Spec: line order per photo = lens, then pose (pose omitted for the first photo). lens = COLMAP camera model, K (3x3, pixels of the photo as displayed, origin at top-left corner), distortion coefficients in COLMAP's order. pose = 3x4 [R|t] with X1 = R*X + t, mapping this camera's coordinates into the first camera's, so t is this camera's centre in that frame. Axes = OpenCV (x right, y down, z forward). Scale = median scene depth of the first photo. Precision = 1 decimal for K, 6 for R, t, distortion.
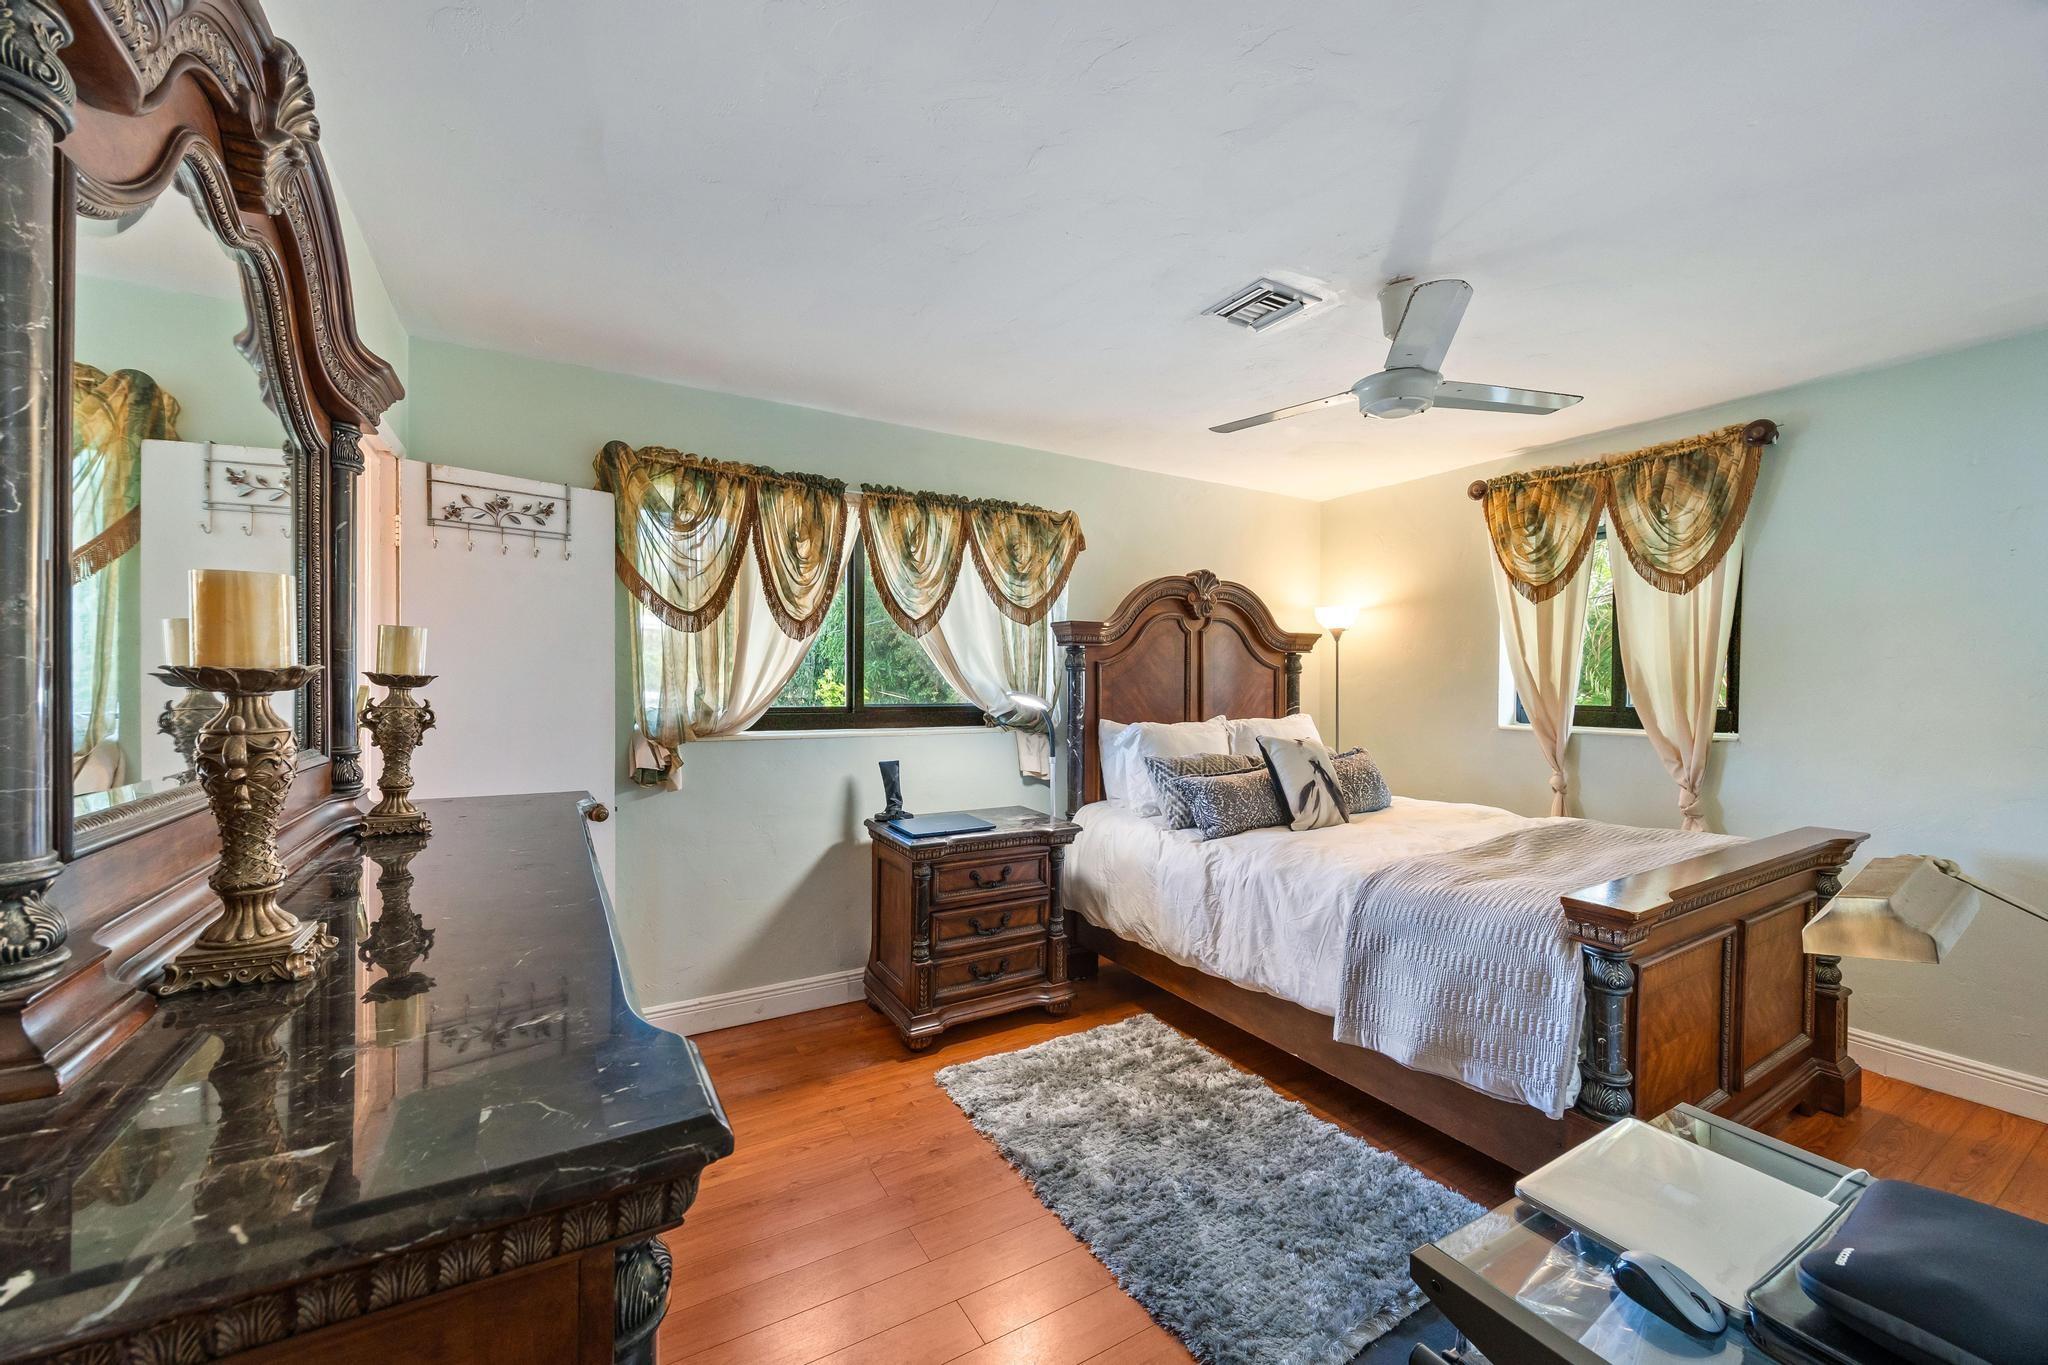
lens RADIAL K [[788.0, 0, 1024.9], [0, 788.0, 688.5], [0, 0, 1]] dist [0.002487, 0.000471]
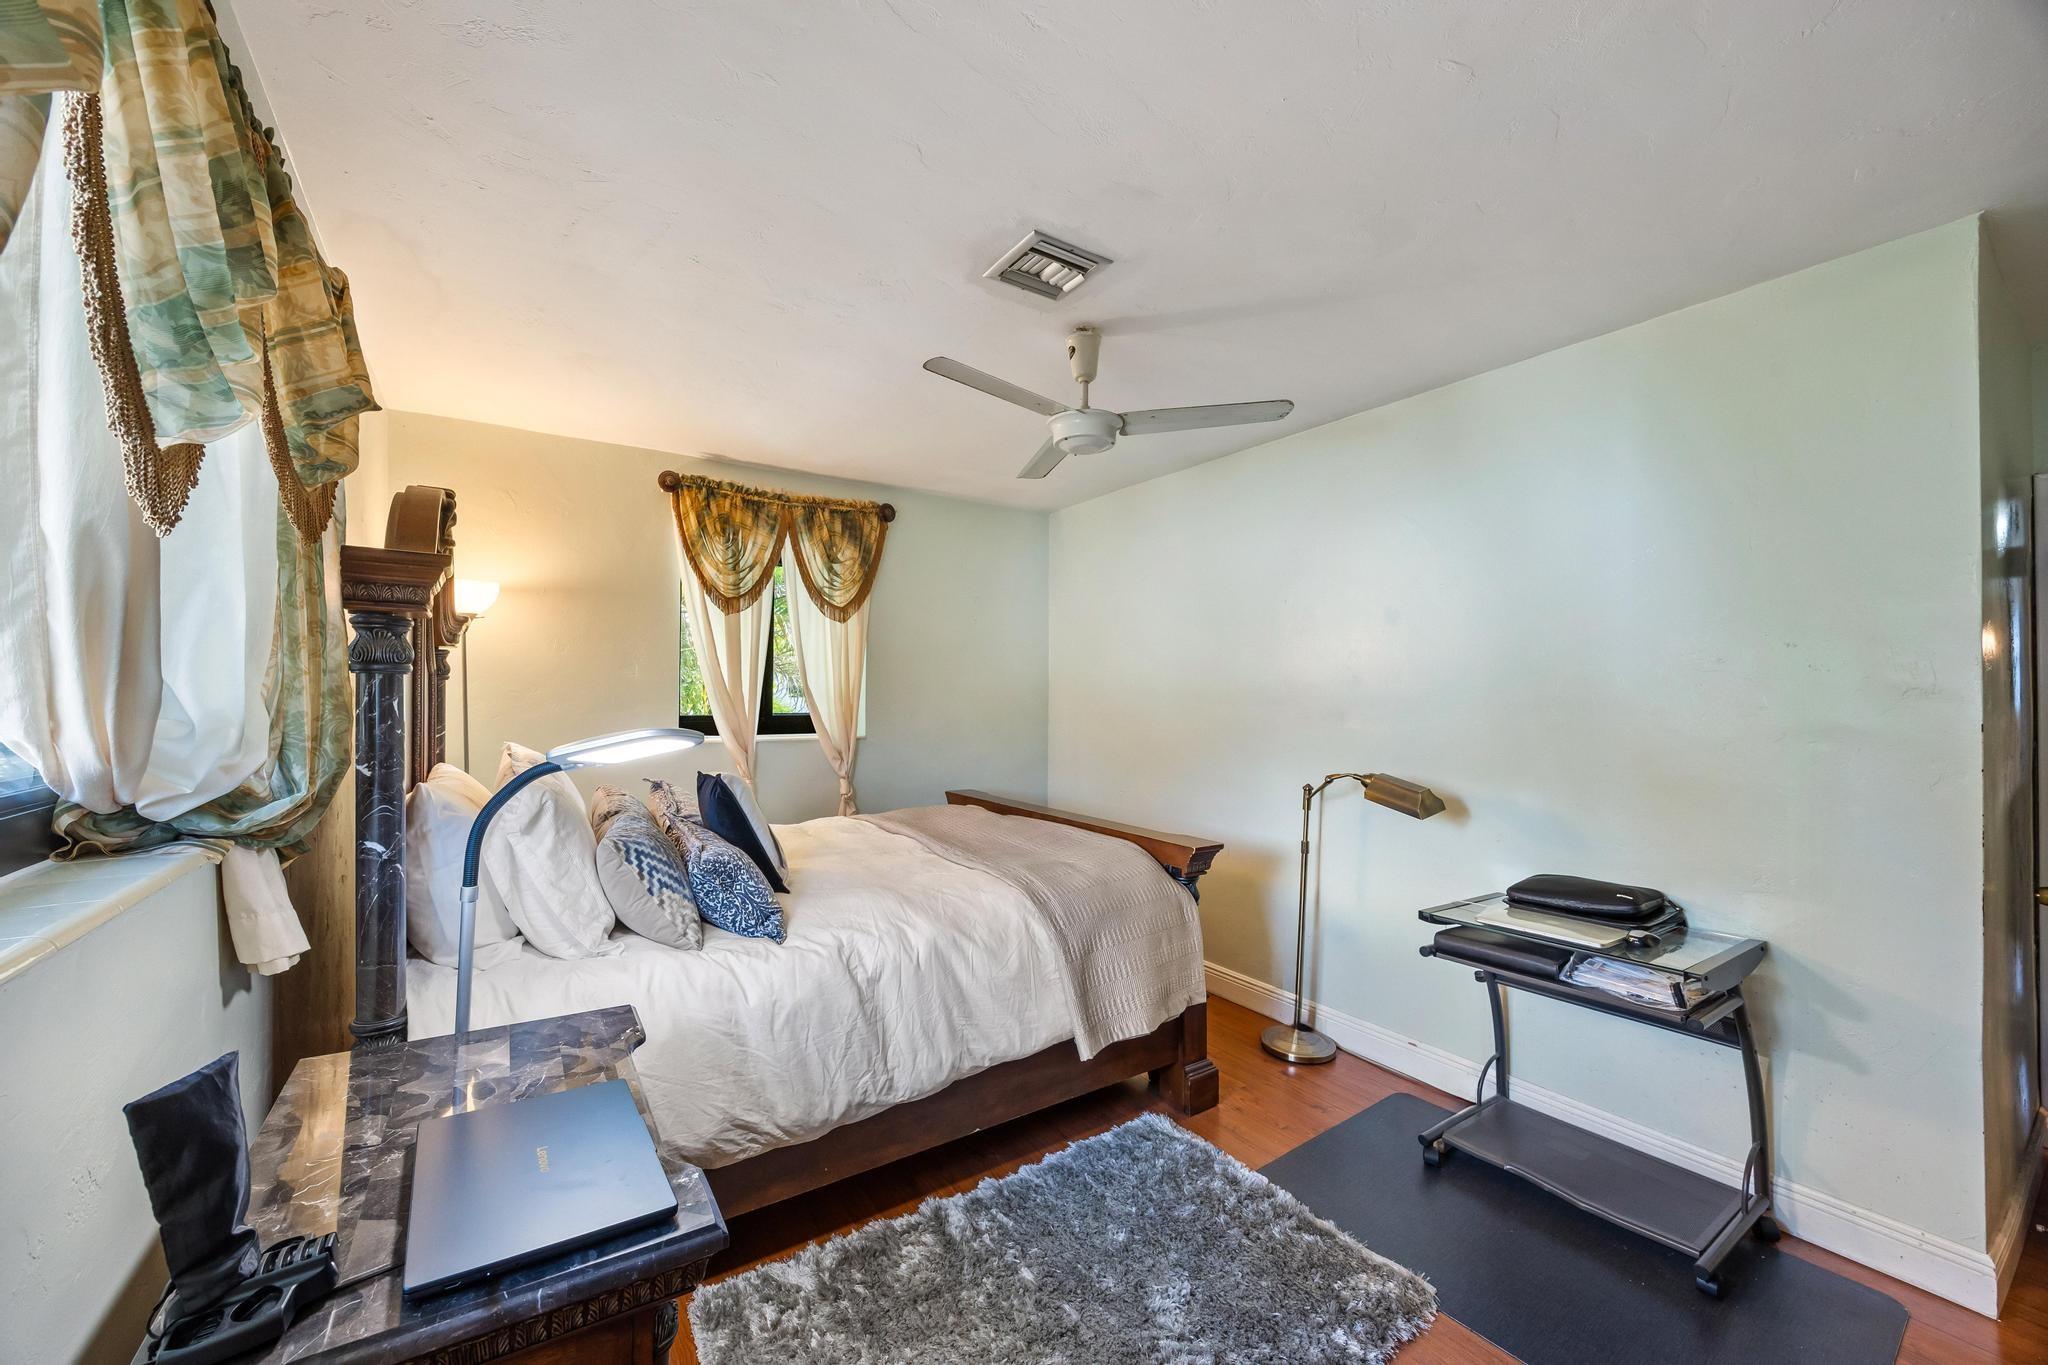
lens RADIAL K [[788.0, 0, 1023.7], [0, 788.0, 689.4], [0, 0, 1]] dist [0.002487, 0.000471]
pose [[-0.056108, 0.002591, 0.998421, -0.404137], [0.004428, 0.999987, -0.002346, -0.013059], [-0.998415, 0.004289, -0.056118, 0.764308]]
